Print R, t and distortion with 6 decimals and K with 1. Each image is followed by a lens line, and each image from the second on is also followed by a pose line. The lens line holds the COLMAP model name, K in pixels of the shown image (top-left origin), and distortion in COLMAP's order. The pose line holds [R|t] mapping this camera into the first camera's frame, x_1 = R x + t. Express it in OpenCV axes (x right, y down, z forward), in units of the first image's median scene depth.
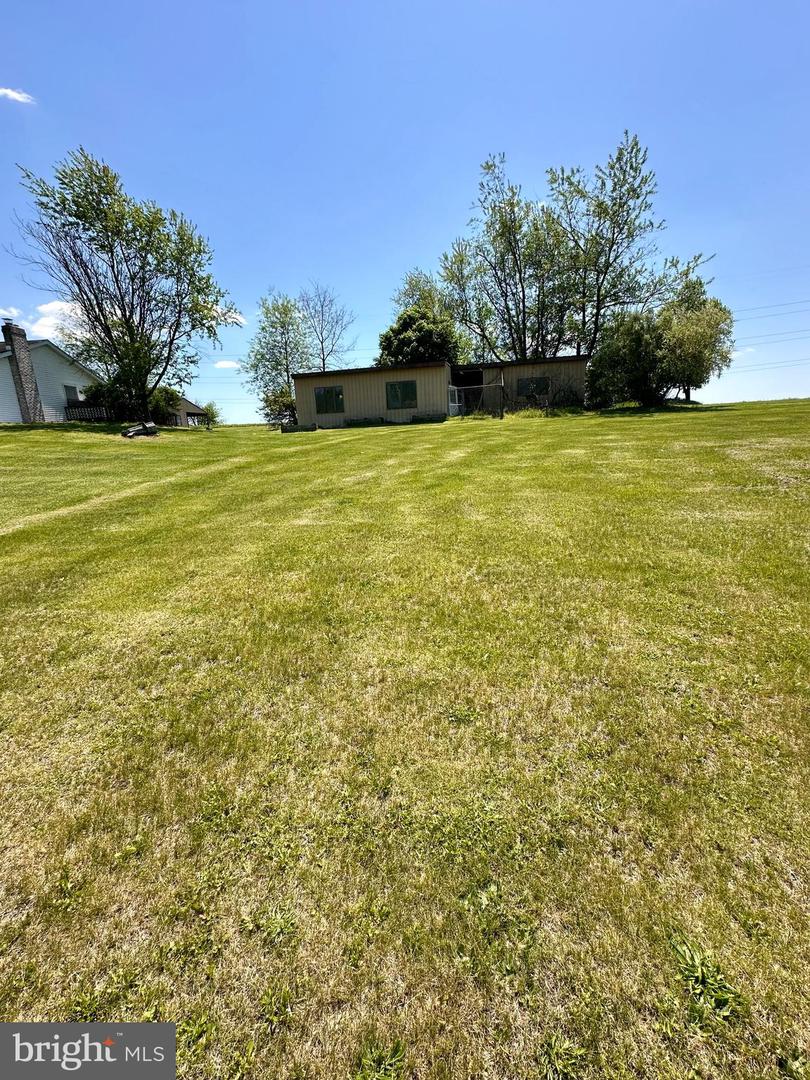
lens RADIAL K [[432.3, 0, 404.4], [0, 432.3, 537.4], [0, 0, 1]] dist [-0.000320, 0.000675]
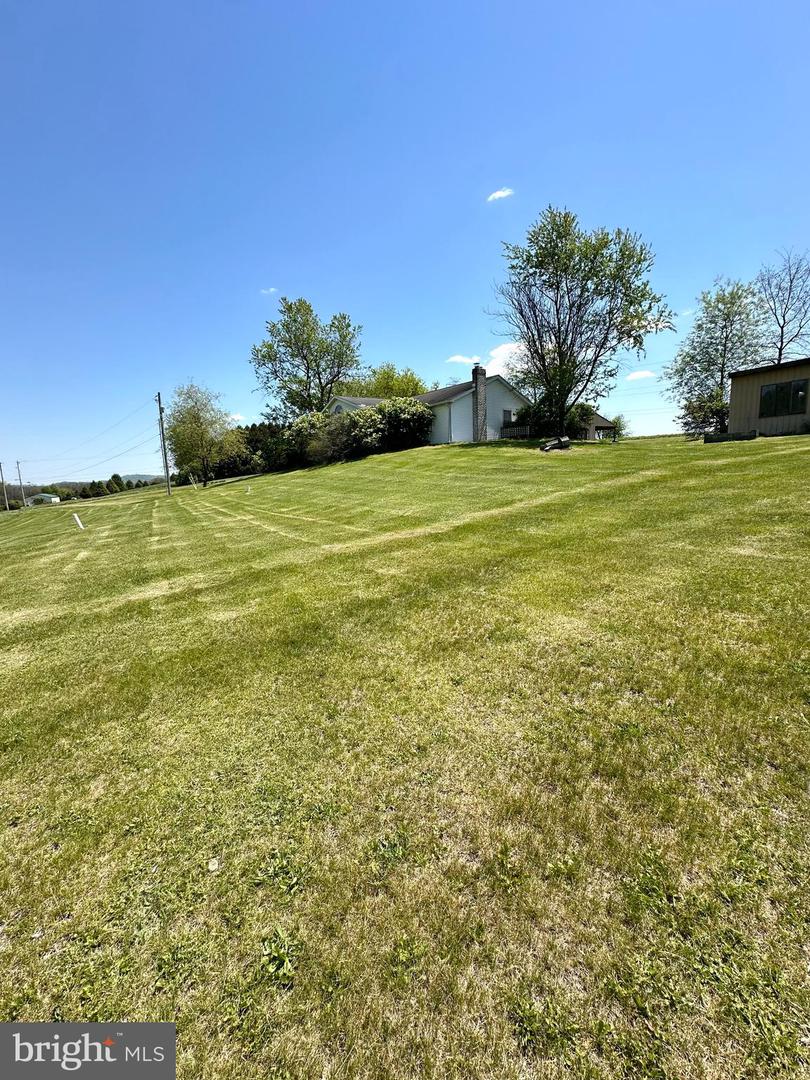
lens RADIAL K [[432.3, 0, 404.4], [0, 432.3, 537.4], [0, 0, 1]] dist [-0.000320, 0.000675]
pose [[0.658198, 0.131556, -0.741262, -0.023450], [-0.153410, 0.987392, 0.039019, 0.001409], [0.737049, 0.088035, 0.670081, 0.003413]]
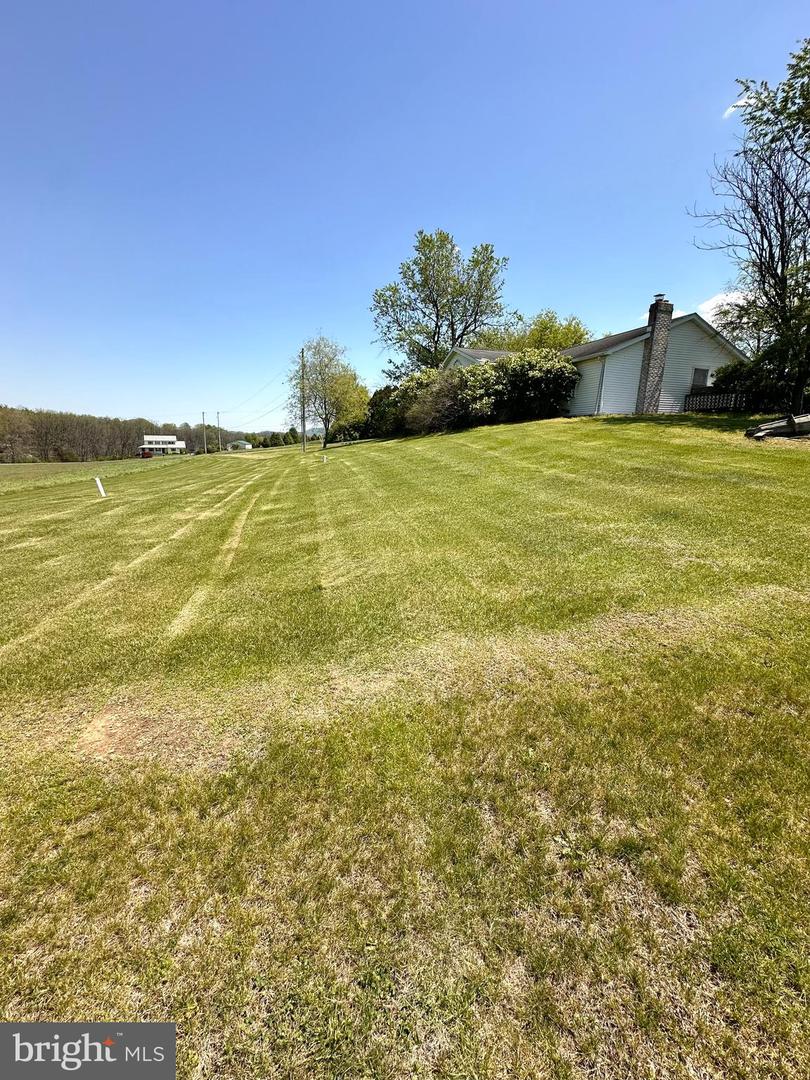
lens RADIAL K [[432.3, 0, 404.4], [0, 432.3, 537.4], [0, 0, 1]] dist [-0.000320, 0.000675]
pose [[0.344016, 0.263232, -0.901311, -0.237985], [-0.243830, 0.952015, 0.184974, -0.098741], [0.906752, 0.156133, 0.391692, 0.356046]]
